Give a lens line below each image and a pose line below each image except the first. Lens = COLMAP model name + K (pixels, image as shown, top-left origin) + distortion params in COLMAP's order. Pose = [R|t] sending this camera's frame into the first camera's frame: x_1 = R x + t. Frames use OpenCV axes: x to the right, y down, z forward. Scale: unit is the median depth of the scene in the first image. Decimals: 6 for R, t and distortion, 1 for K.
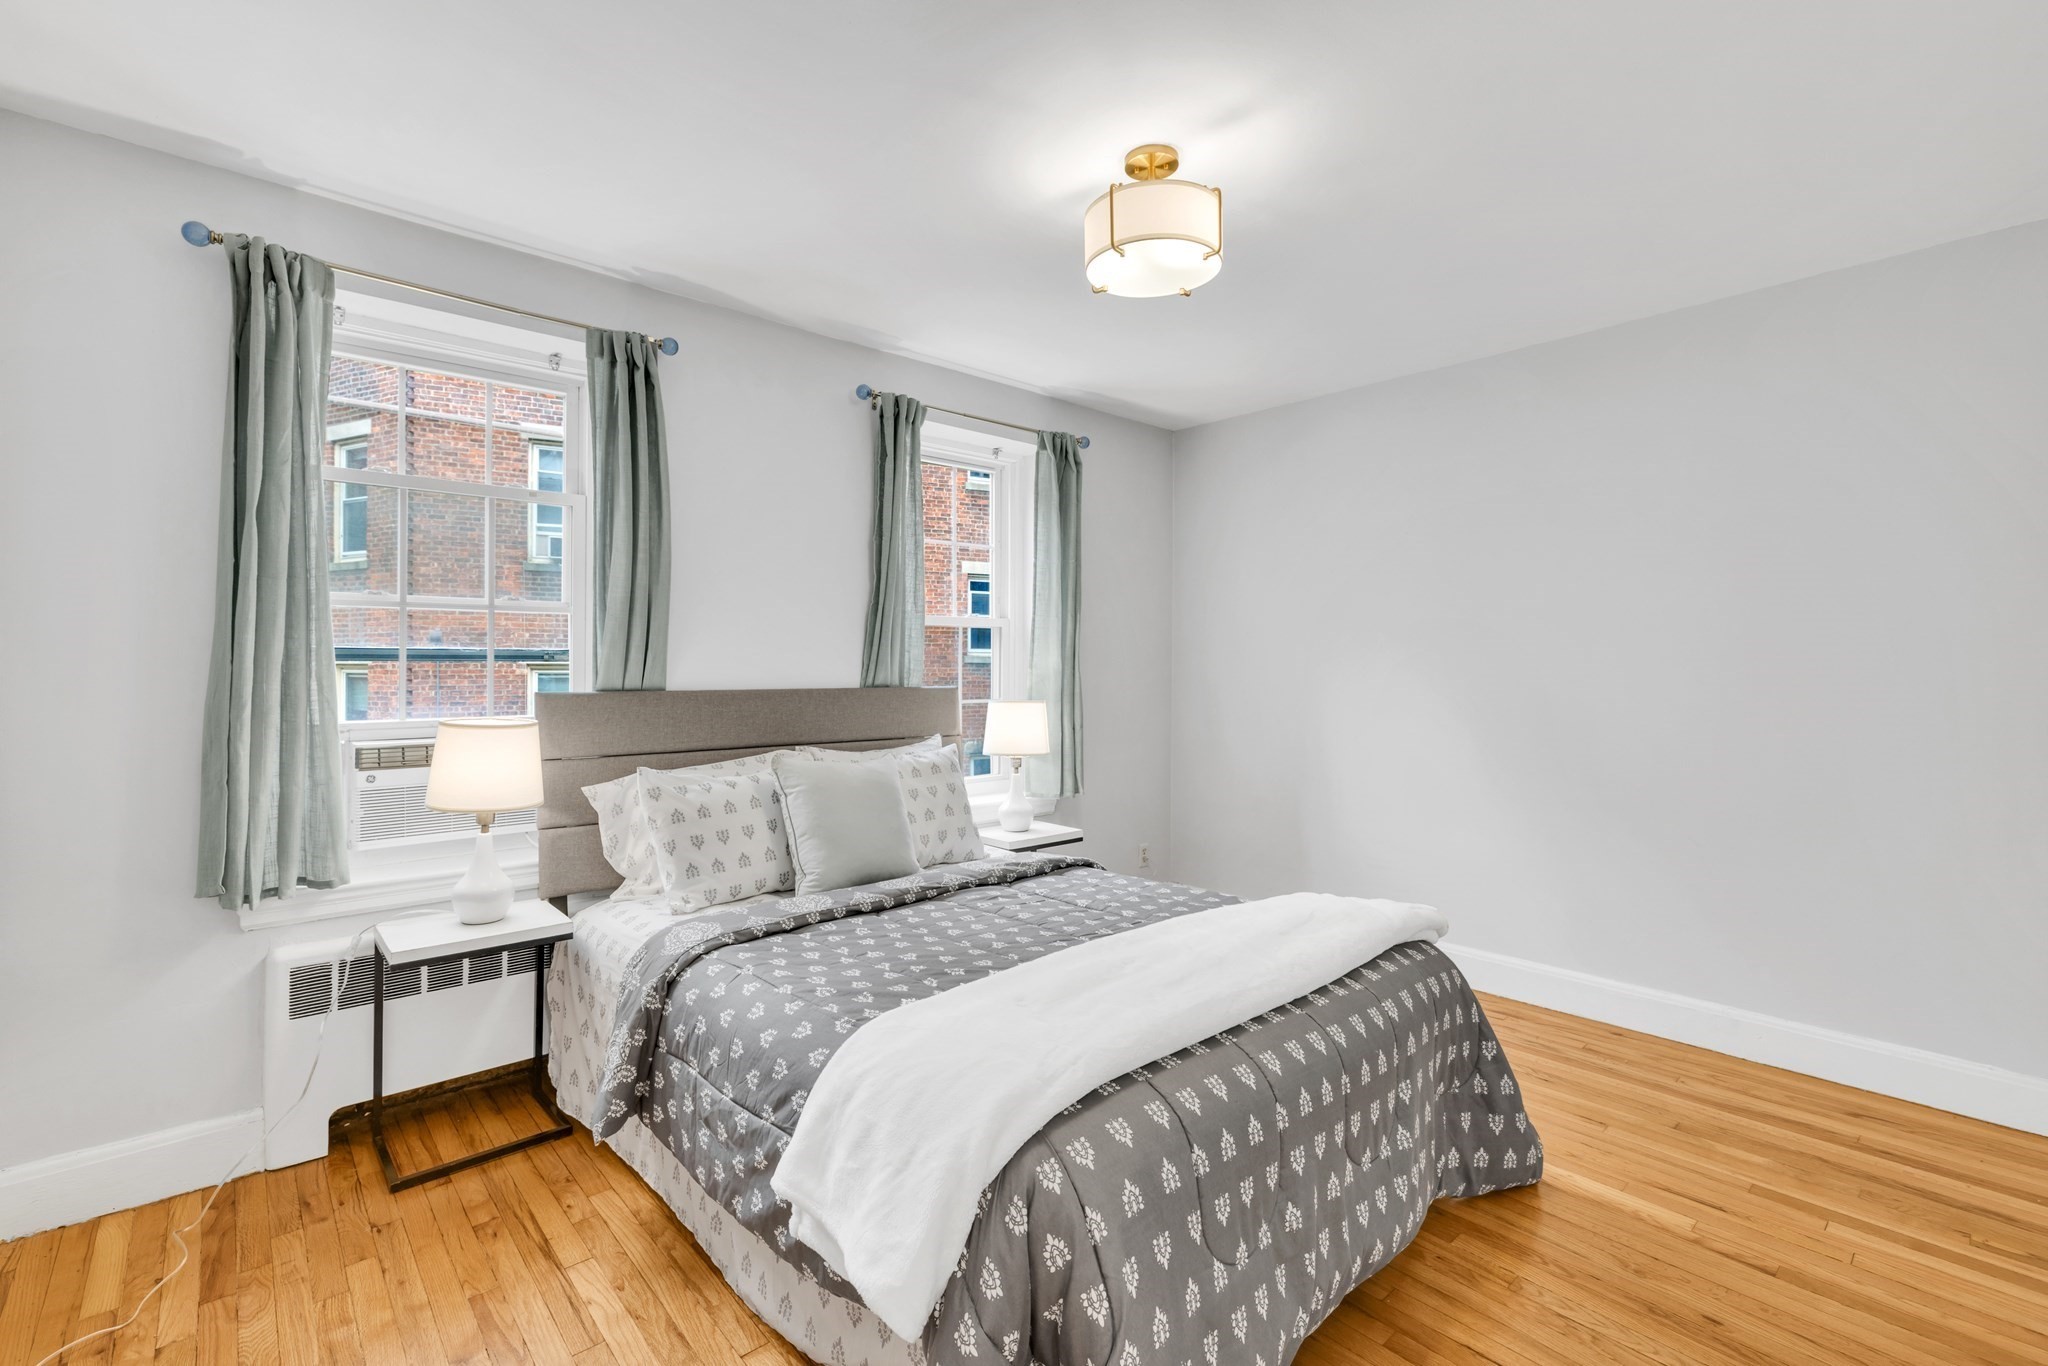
lens RADIAL K [[886.2, 0, 1015.0], [0, 886.2, 663.8], [0, 0, 1]] dist [-0.002937, -0.000107]
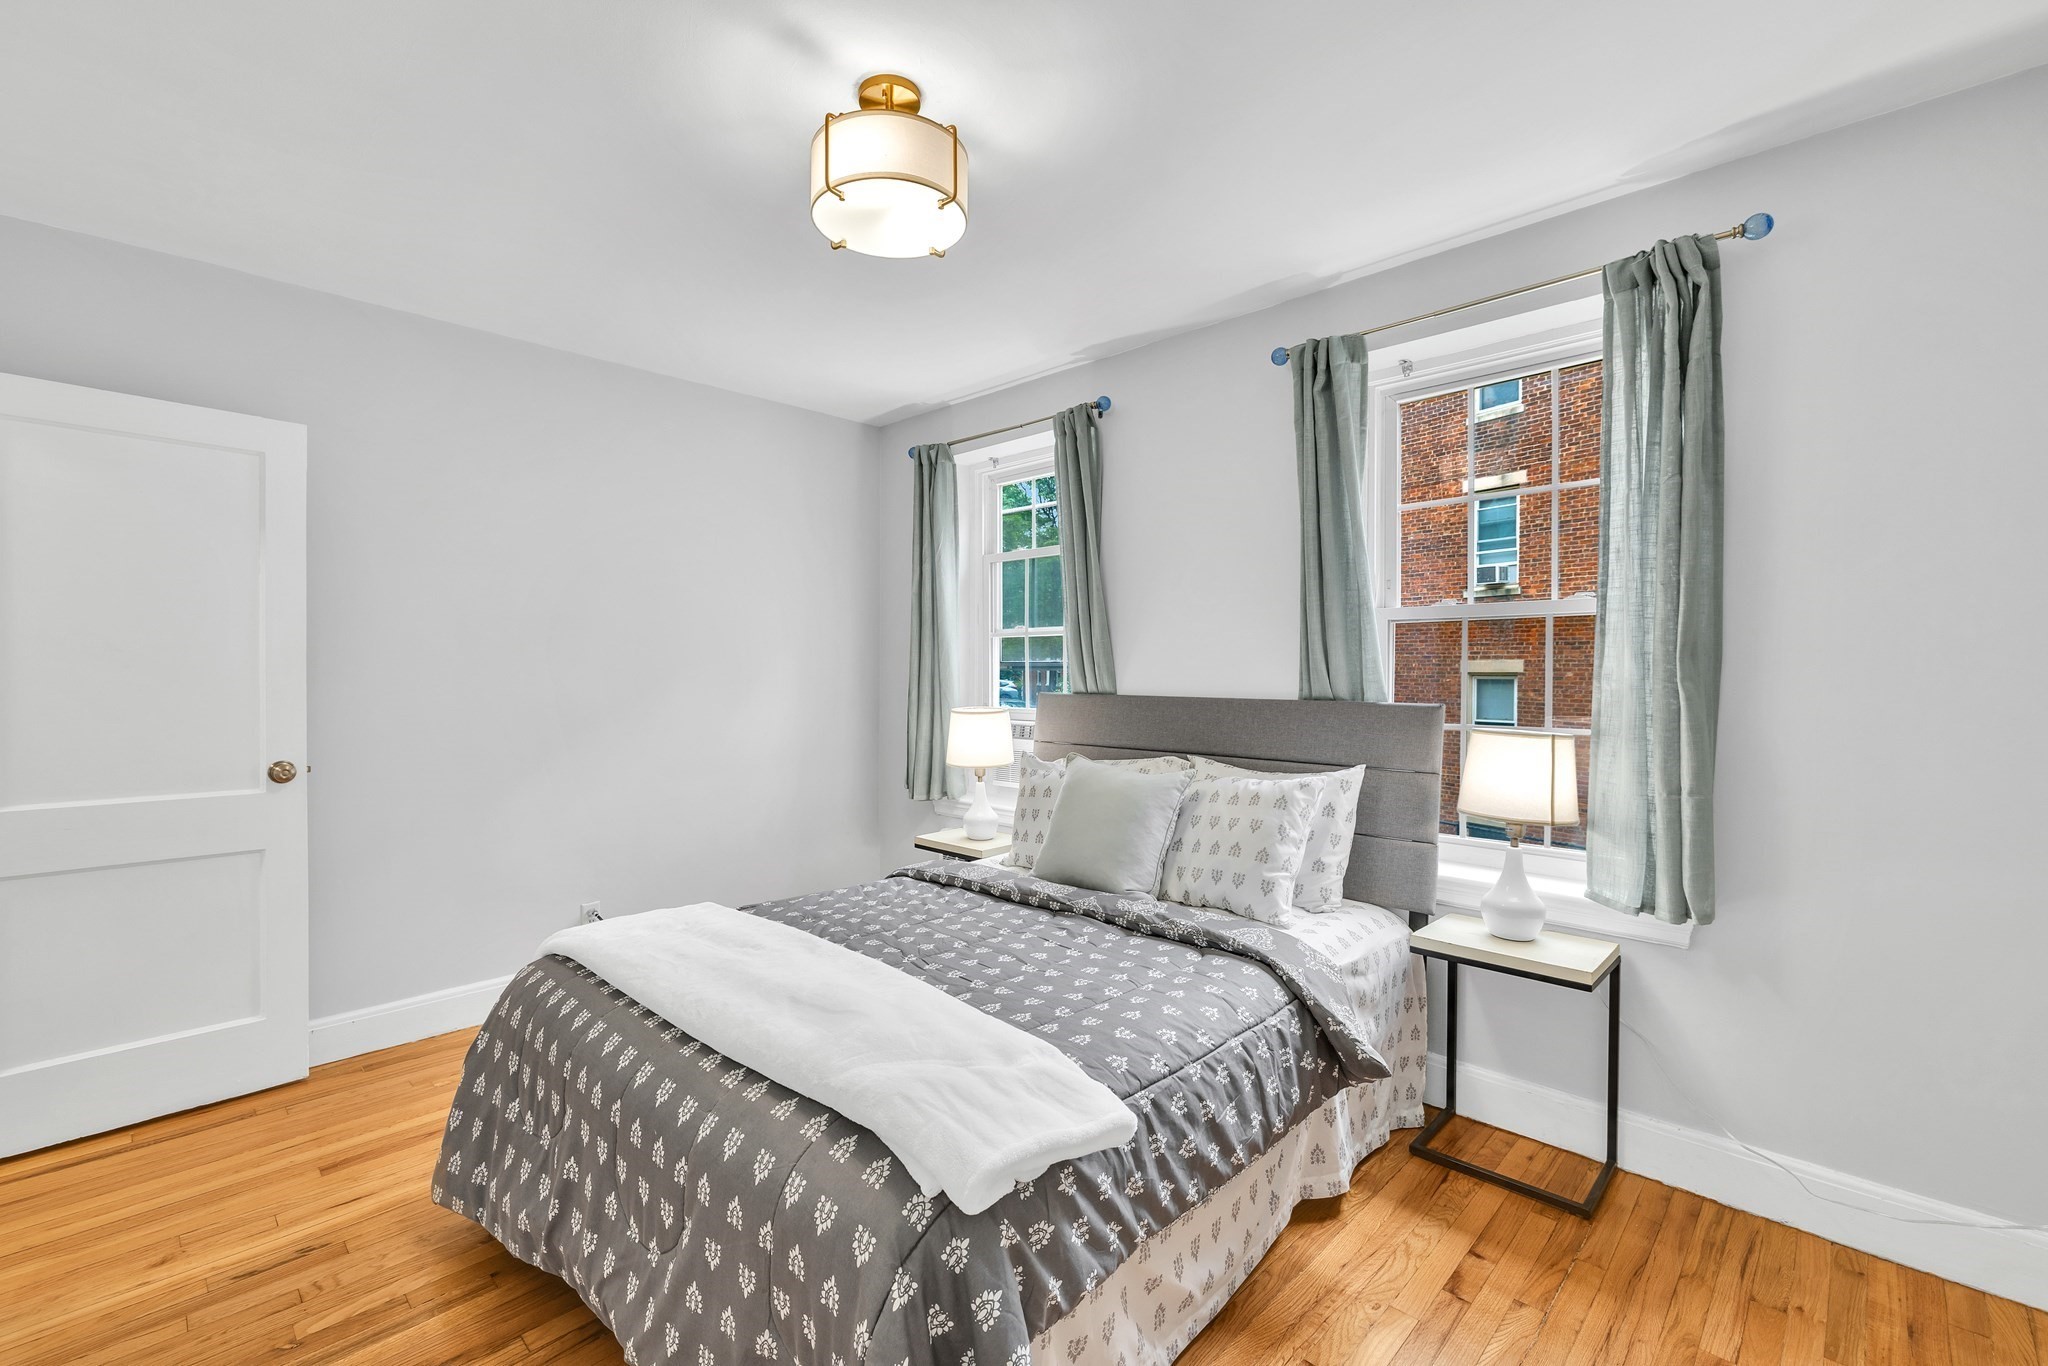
lens RADIAL K [[886.2, 0, 1016.1], [0, 886.2, 682.5], [0, 0, 1]] dist [-0.002937, -0.000107]
pose [[0.076545, 0.009097, -0.997025, 0.801030], [-0.000512, 0.999959, 0.009085, 0.003493], [0.997066, -0.000185, 0.076546, 0.808660]]
